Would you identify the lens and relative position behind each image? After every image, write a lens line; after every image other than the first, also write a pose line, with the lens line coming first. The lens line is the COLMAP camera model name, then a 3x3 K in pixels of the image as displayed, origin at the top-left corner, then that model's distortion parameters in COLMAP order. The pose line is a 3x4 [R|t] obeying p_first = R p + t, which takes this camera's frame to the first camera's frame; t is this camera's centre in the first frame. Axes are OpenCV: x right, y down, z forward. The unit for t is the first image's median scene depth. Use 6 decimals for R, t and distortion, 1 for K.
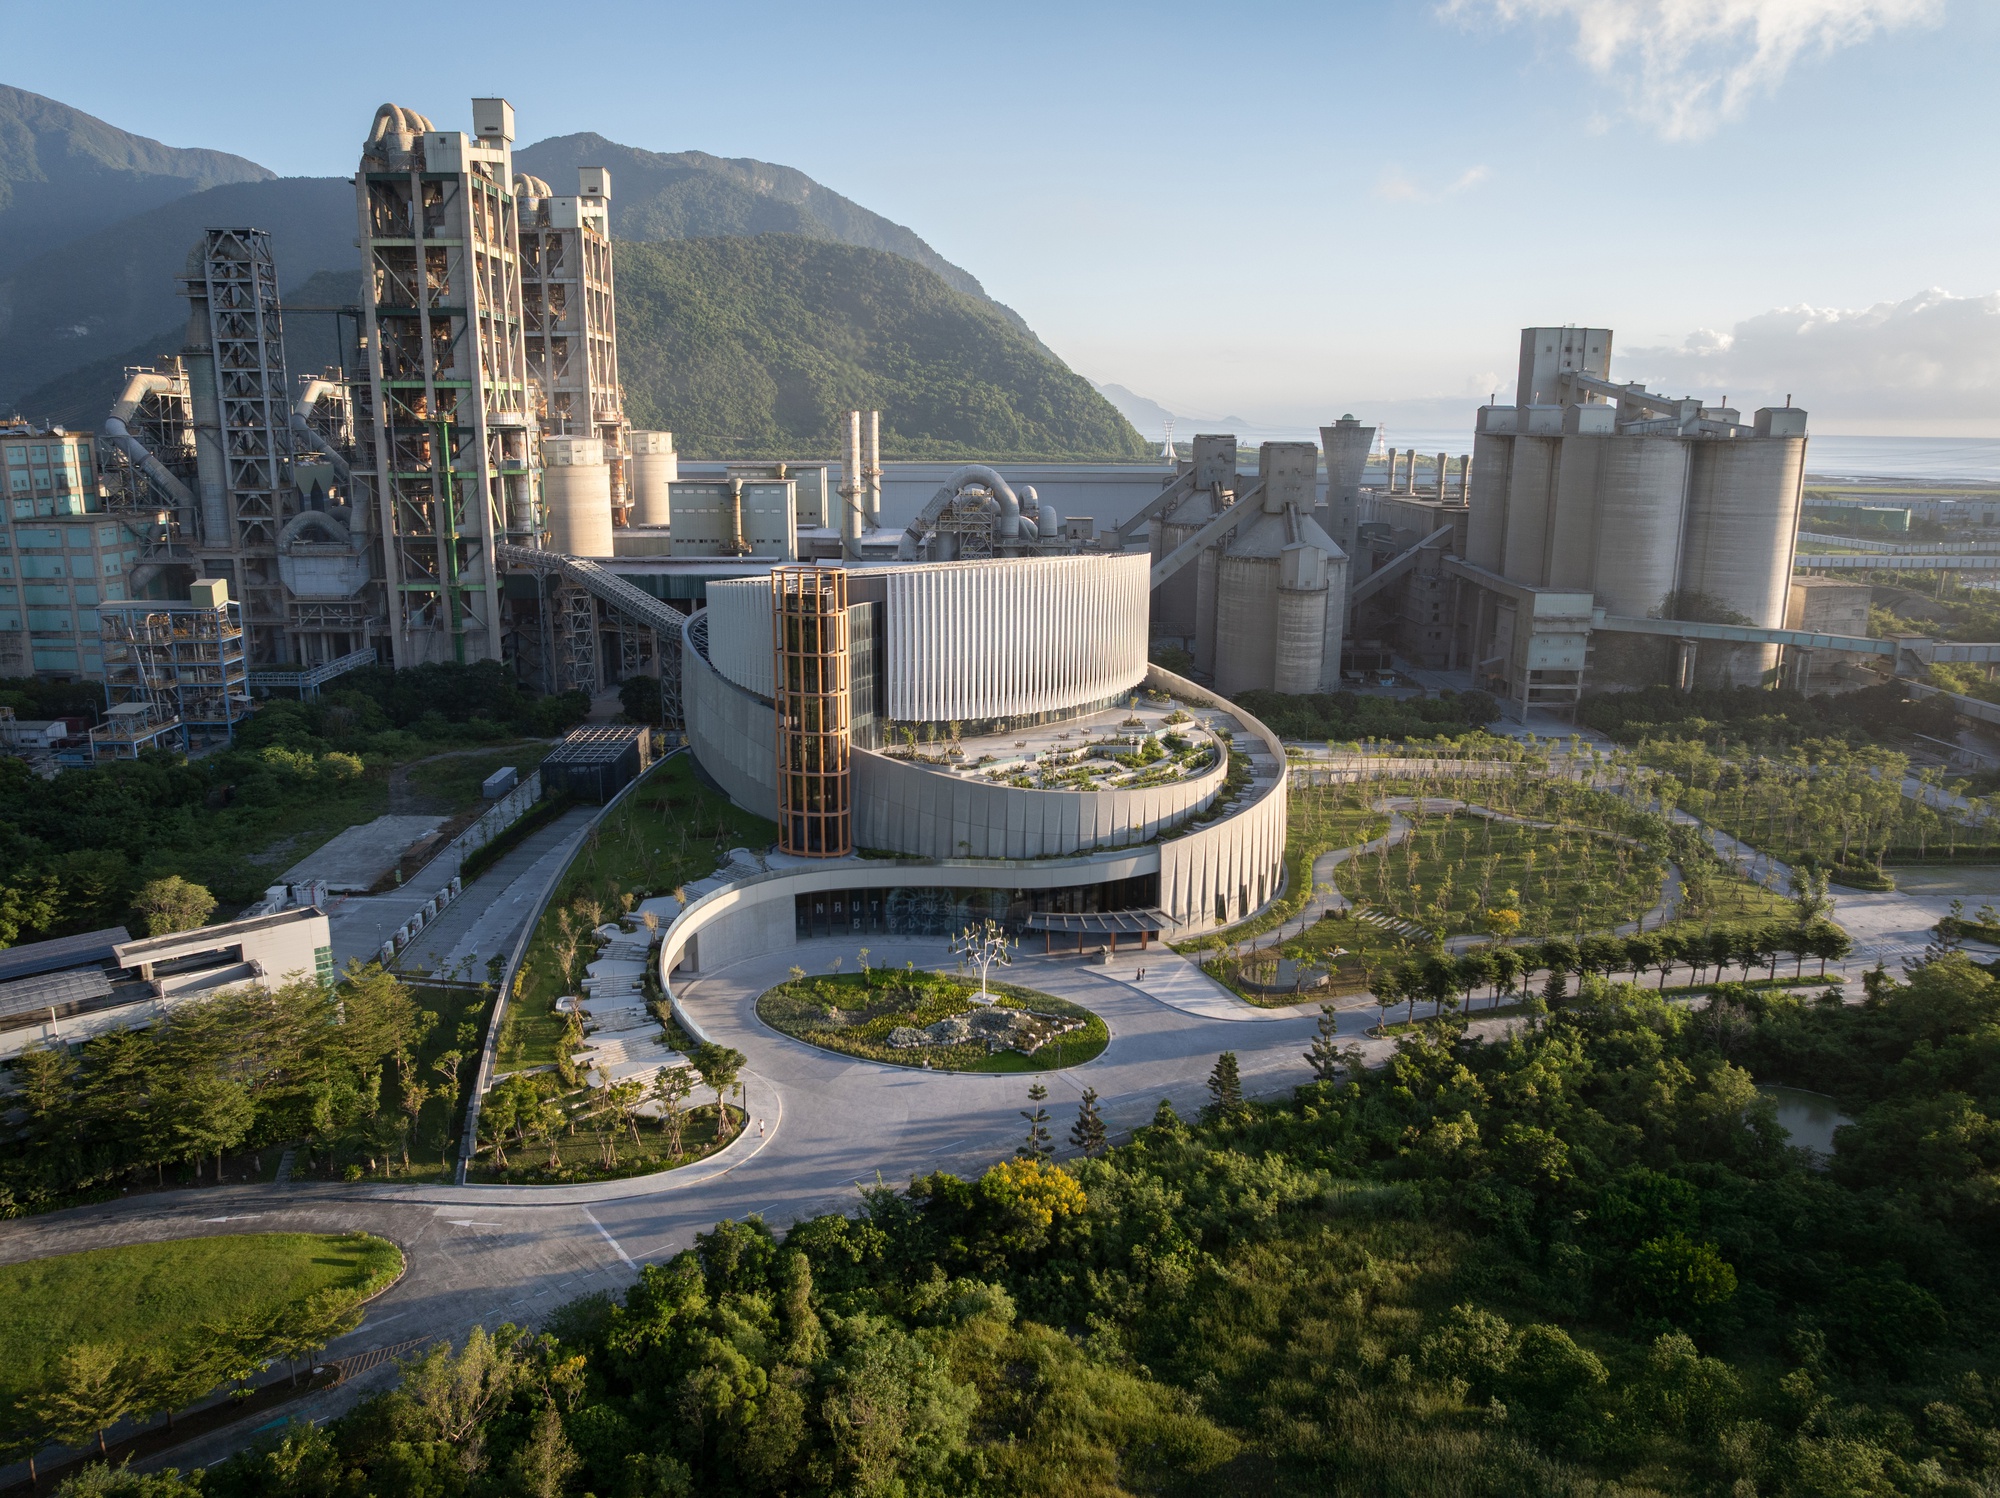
lens RADIAL K [[1380.1, 0, 1013.9], [0, 1380.1, 751.2], [0, 0, 1]] dist [-0.037661, 0.003698]
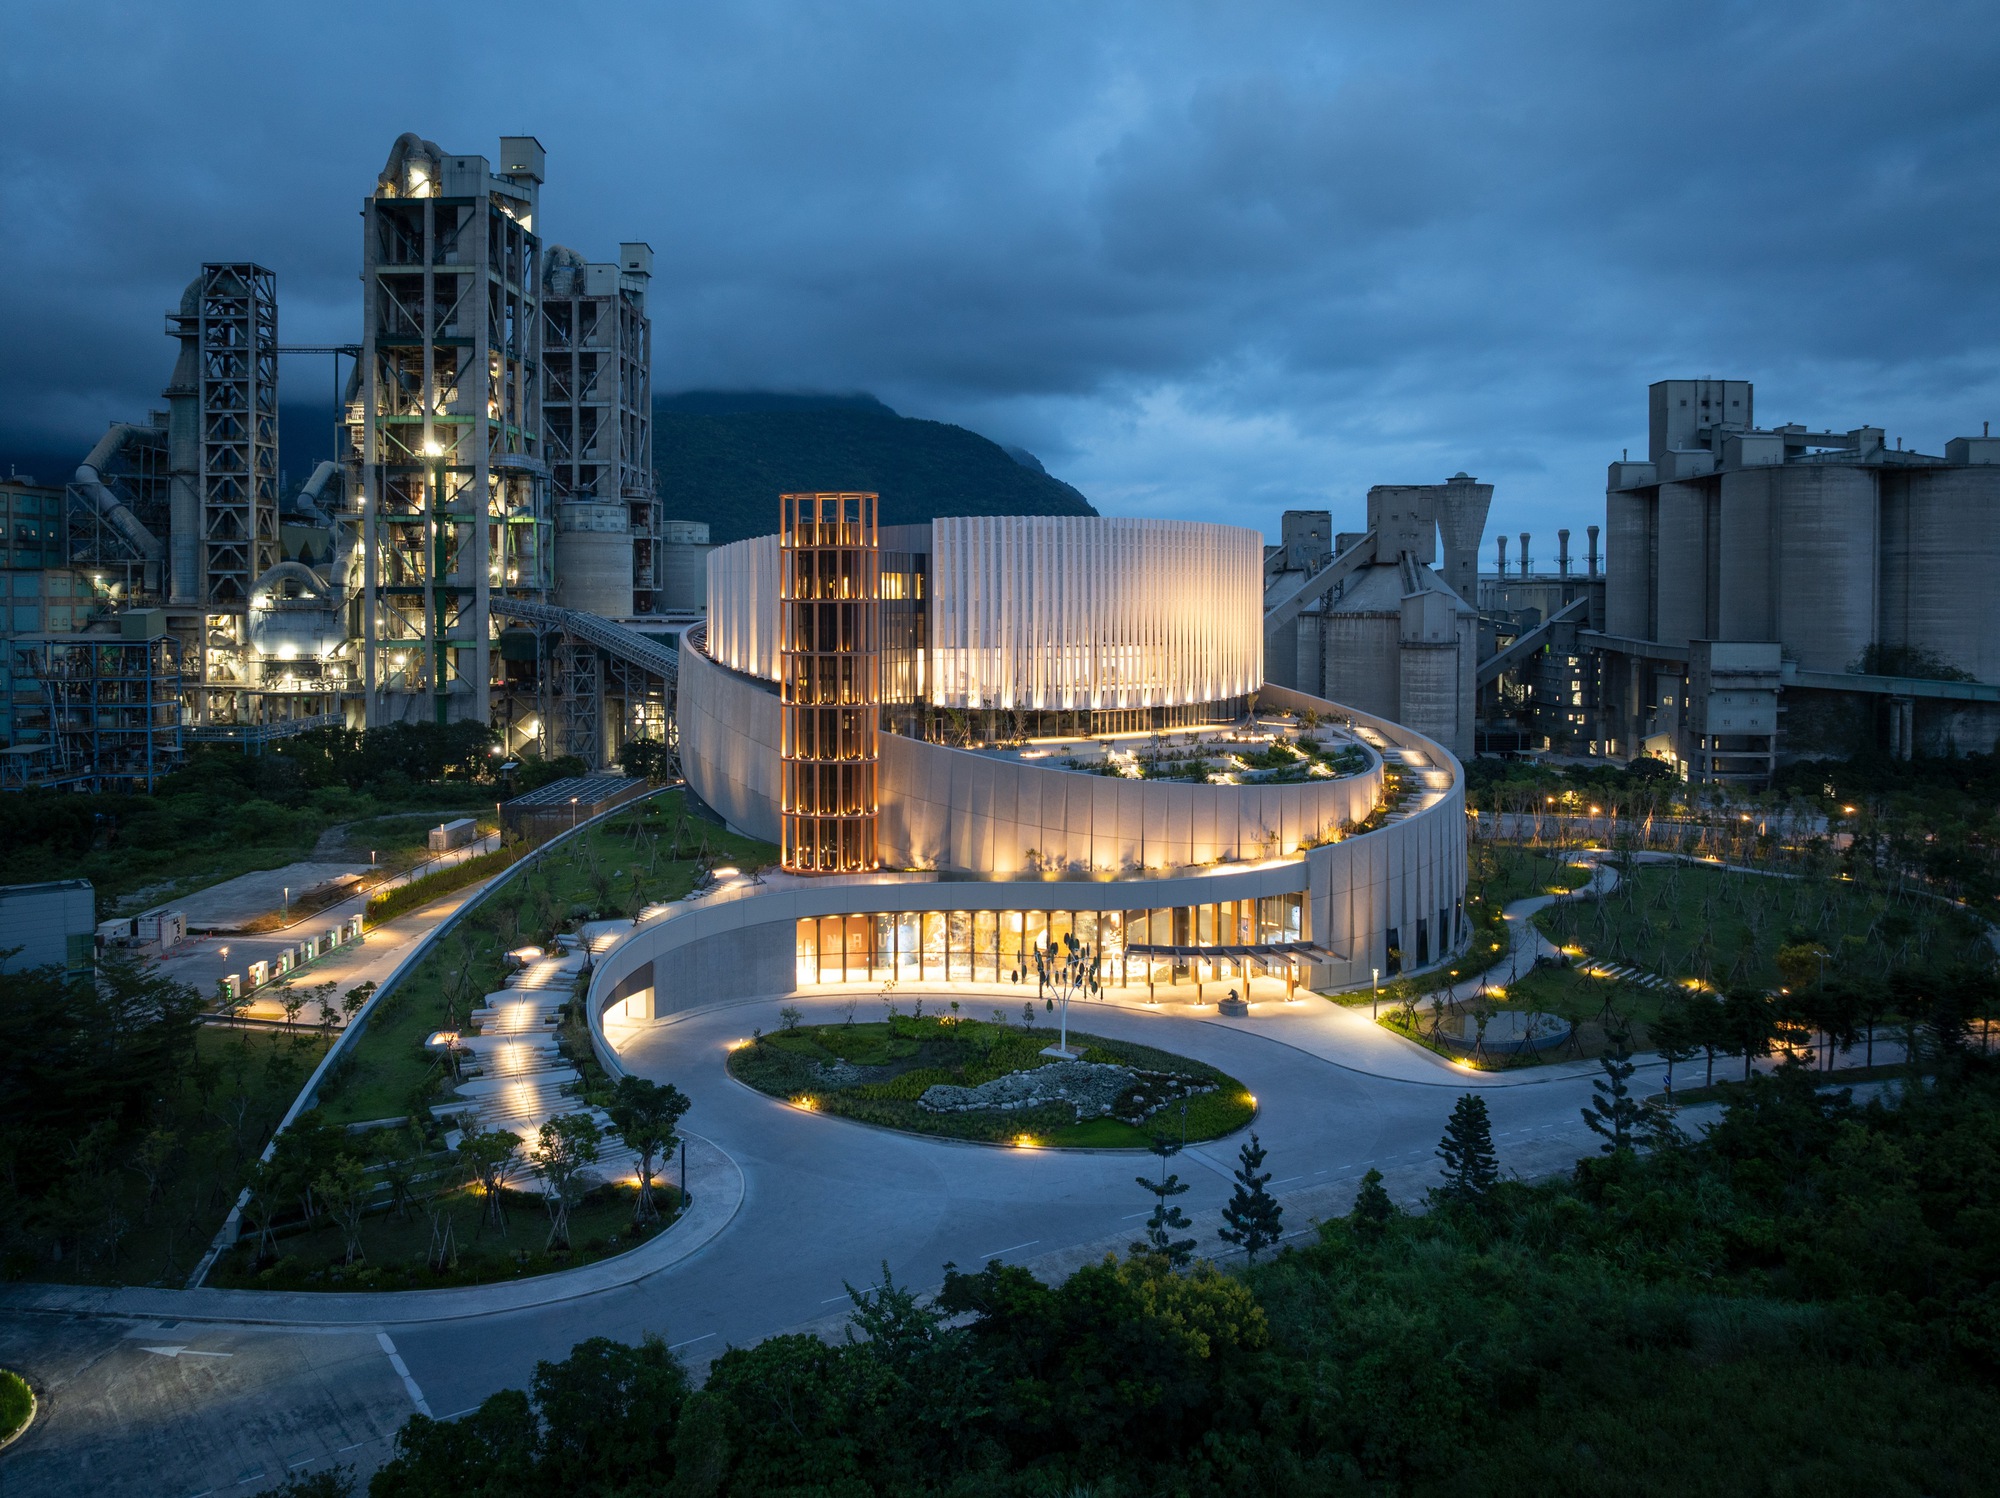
lens RADIAL K [[1404.5, 0, 1013.8], [0, 1404.5, 699.0], [0, 0, 1]] dist [-0.039897, 0.003571]
pose [[0.999089, -0.004595, -0.042424, -0.008751], [-0.002875, 0.984679, -0.174353, 0.068696], [0.042575, 0.174316, 0.983769, 0.156251]]
